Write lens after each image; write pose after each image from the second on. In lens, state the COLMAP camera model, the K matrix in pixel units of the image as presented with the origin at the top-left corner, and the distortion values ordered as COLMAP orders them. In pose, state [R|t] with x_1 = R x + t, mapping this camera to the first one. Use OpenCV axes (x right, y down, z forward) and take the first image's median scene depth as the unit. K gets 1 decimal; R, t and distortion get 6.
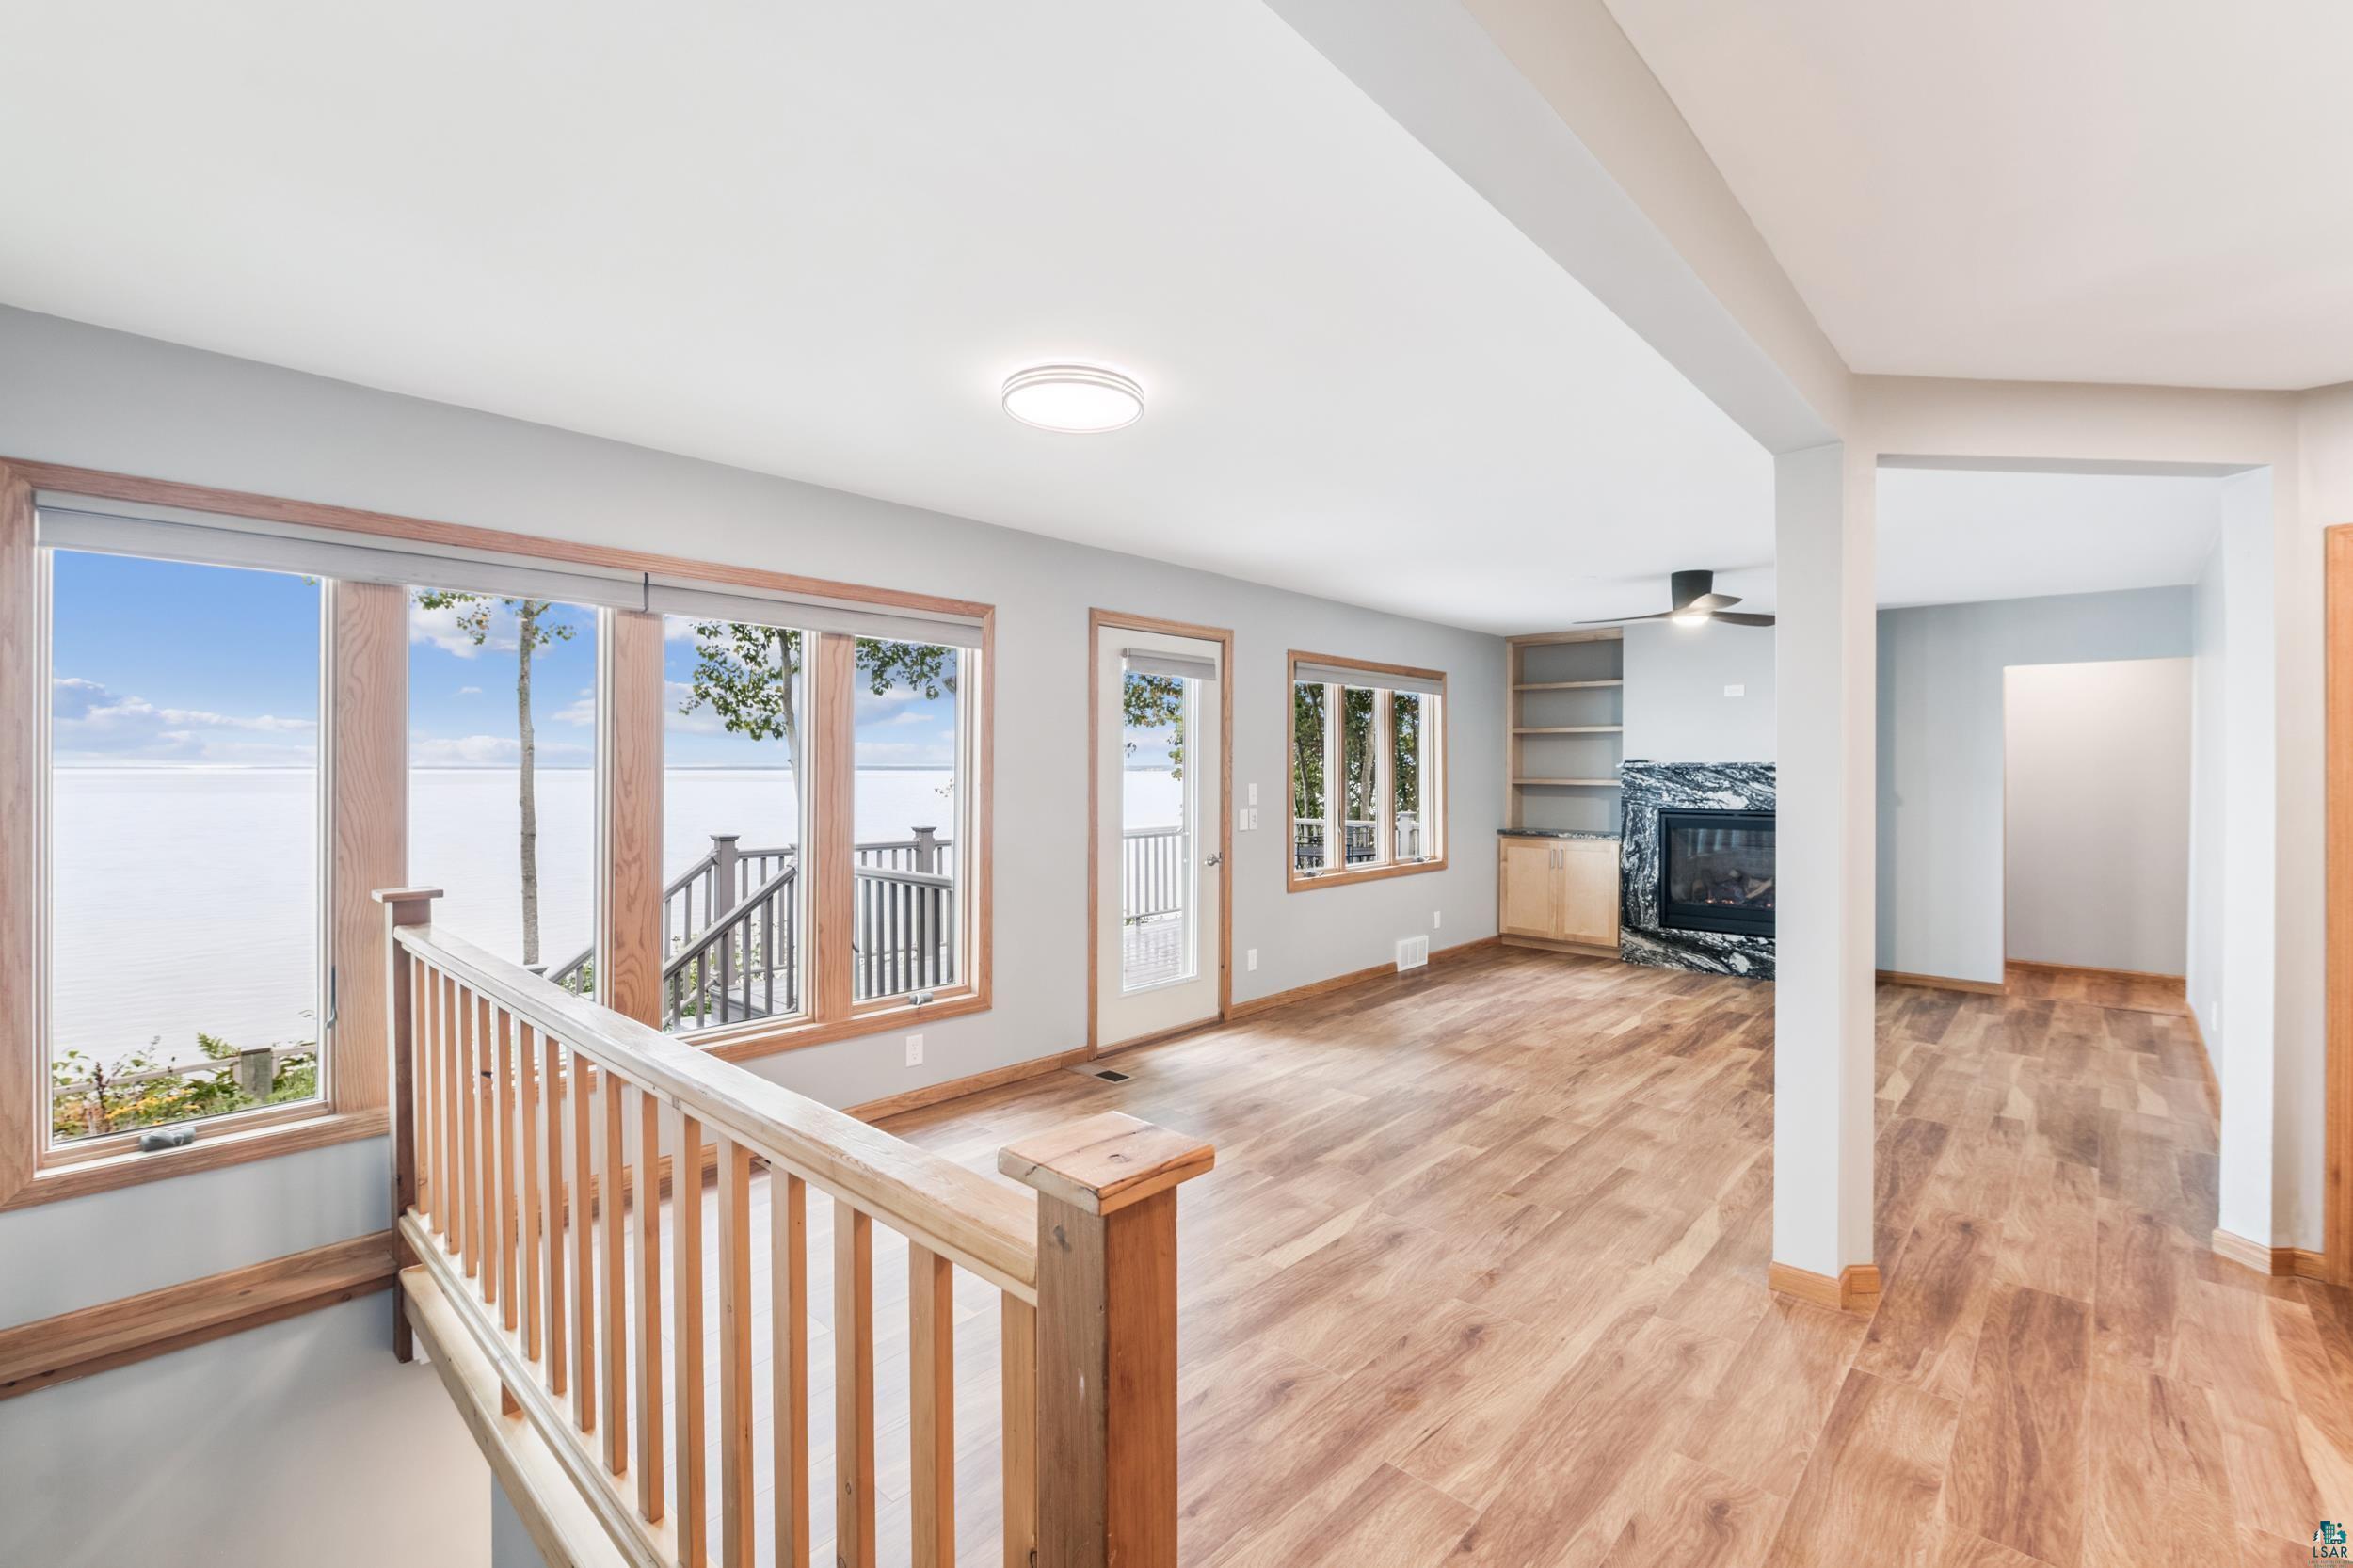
lens RADIAL K [[1048.5, 0, 1167.9], [0, 1048.5, 771.7], [0, 0, 1]] dist [0.007288, -0.004504]
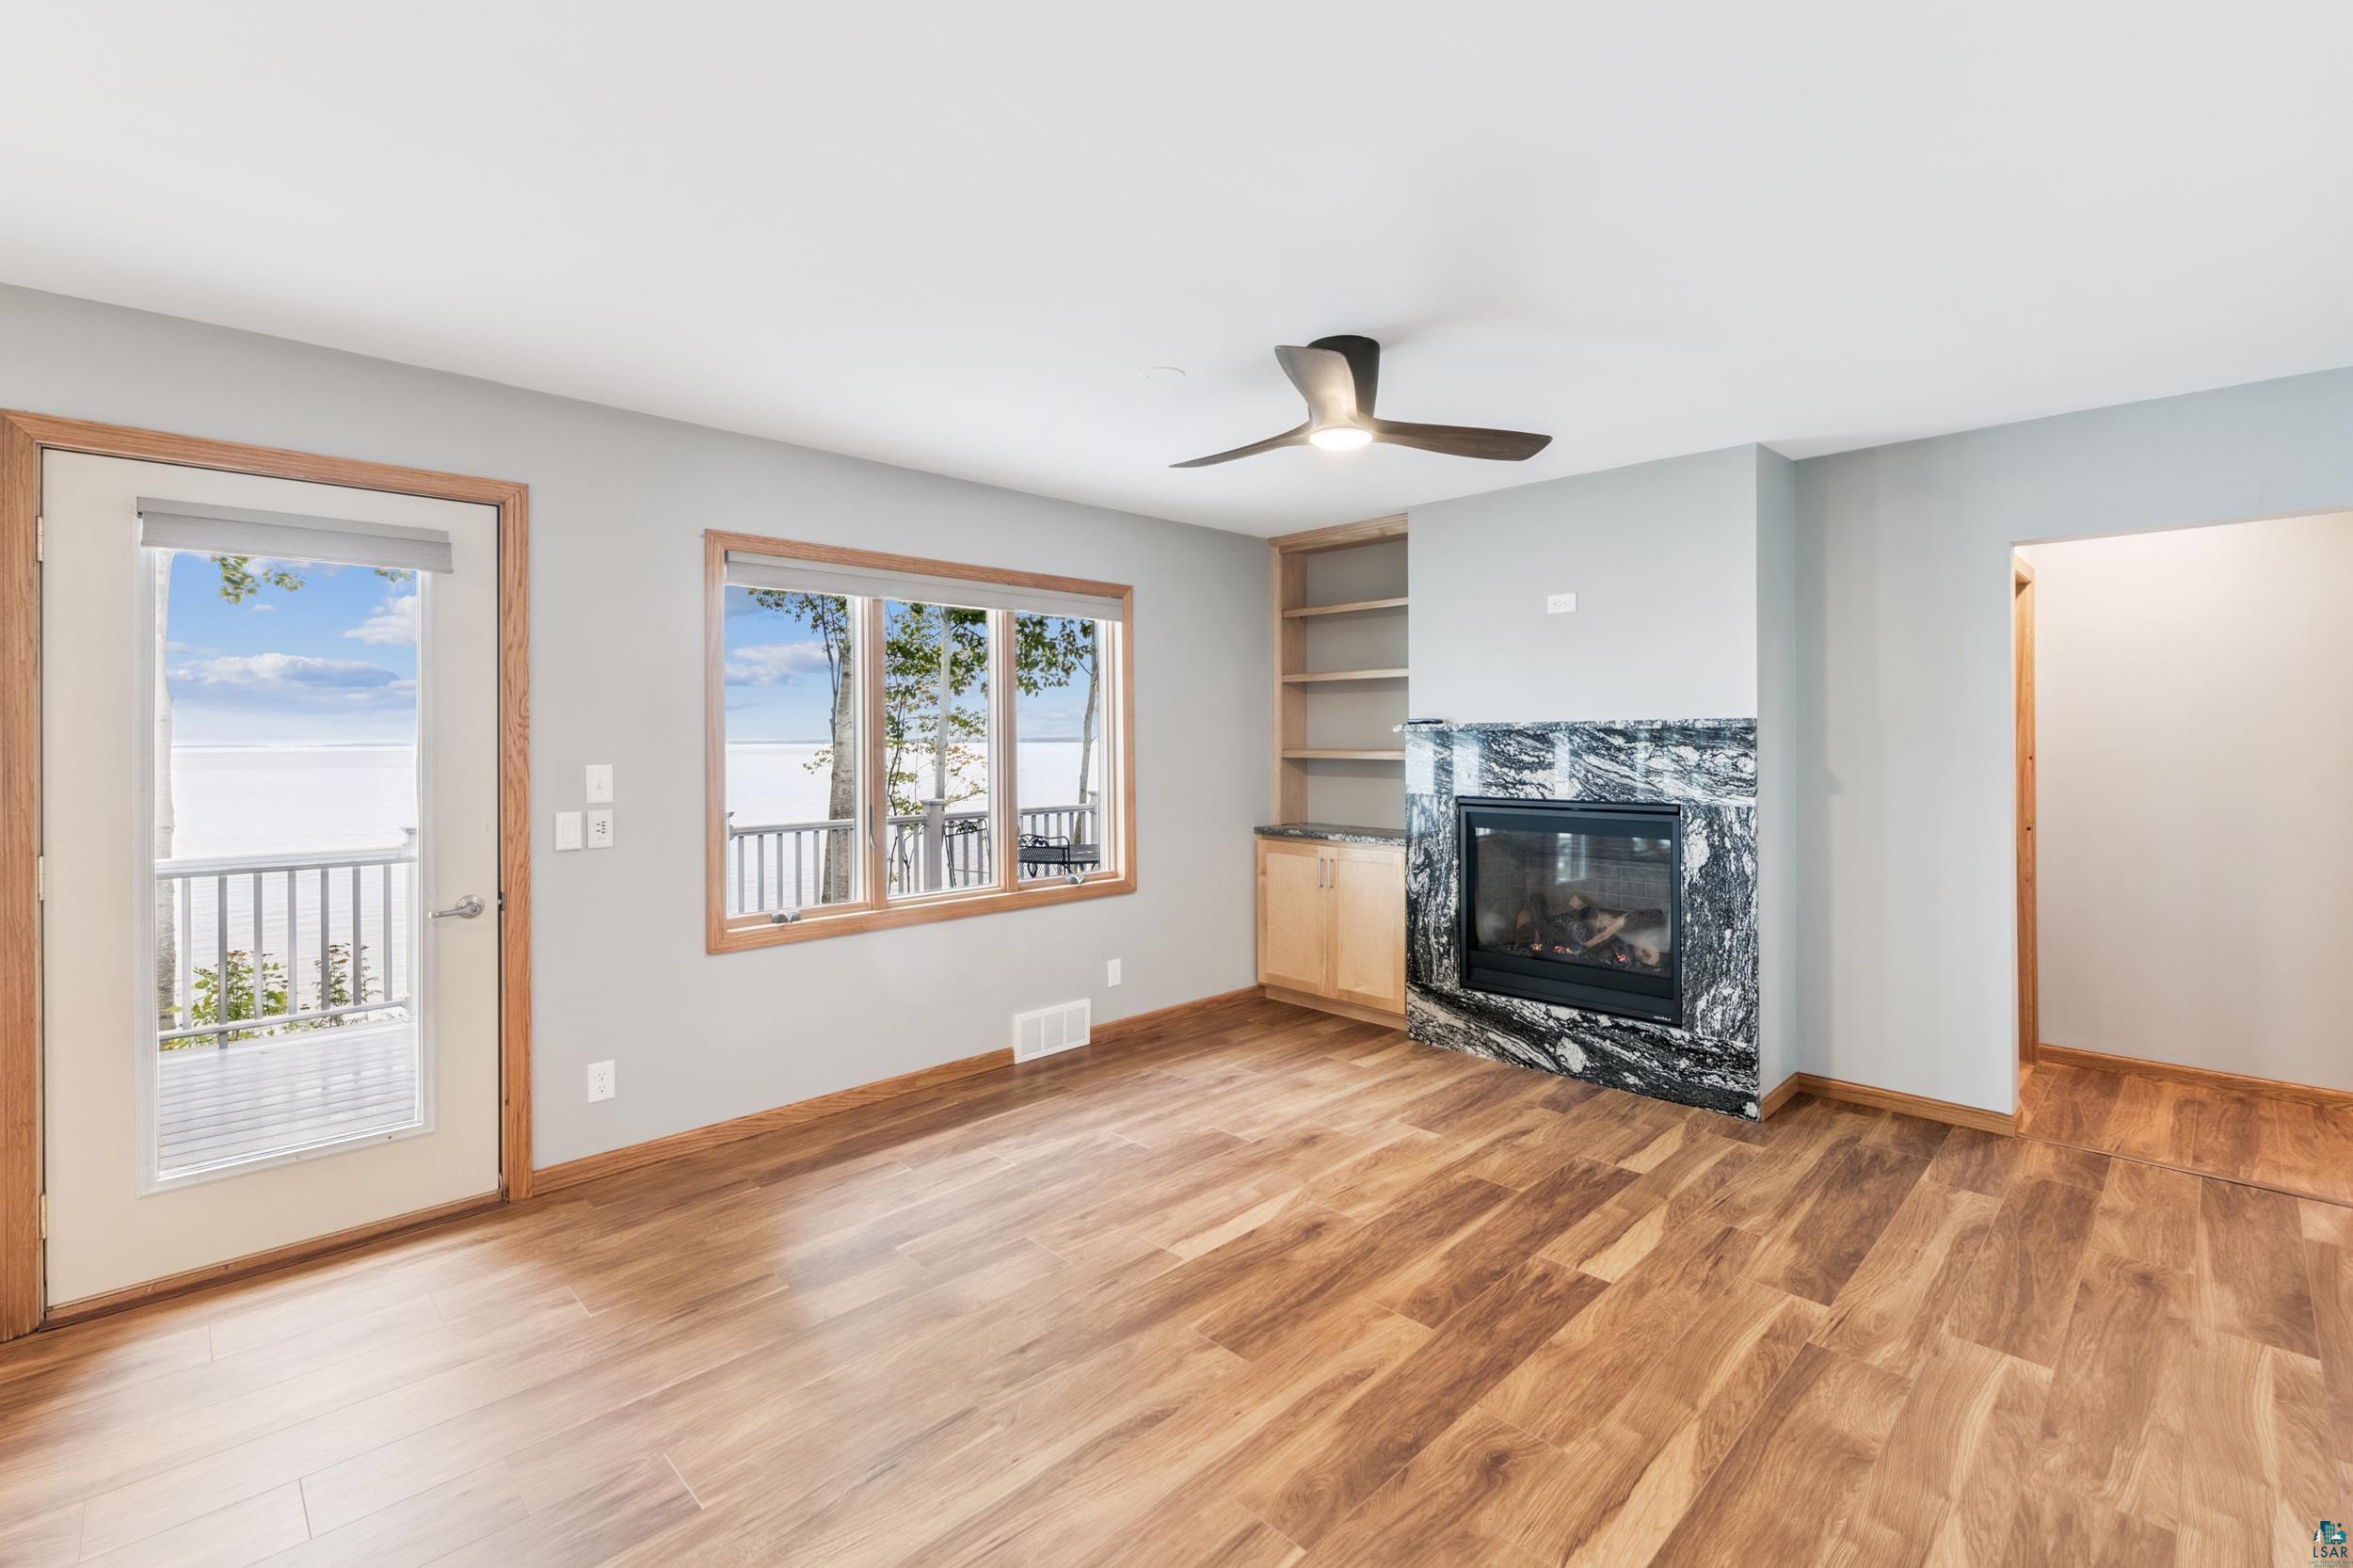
lens RADIAL K [[1048.5, 0, 1184.1], [0, 1048.5, 739.0], [0, 0, 1]] dist [0.007288, -0.004504]
pose [[0.998555, -0.007696, -0.053187, 0.412195], [0.007494, 0.999964, -0.003994, 0.002162], [0.053215, 0.003589, 0.998577, 0.448648]]
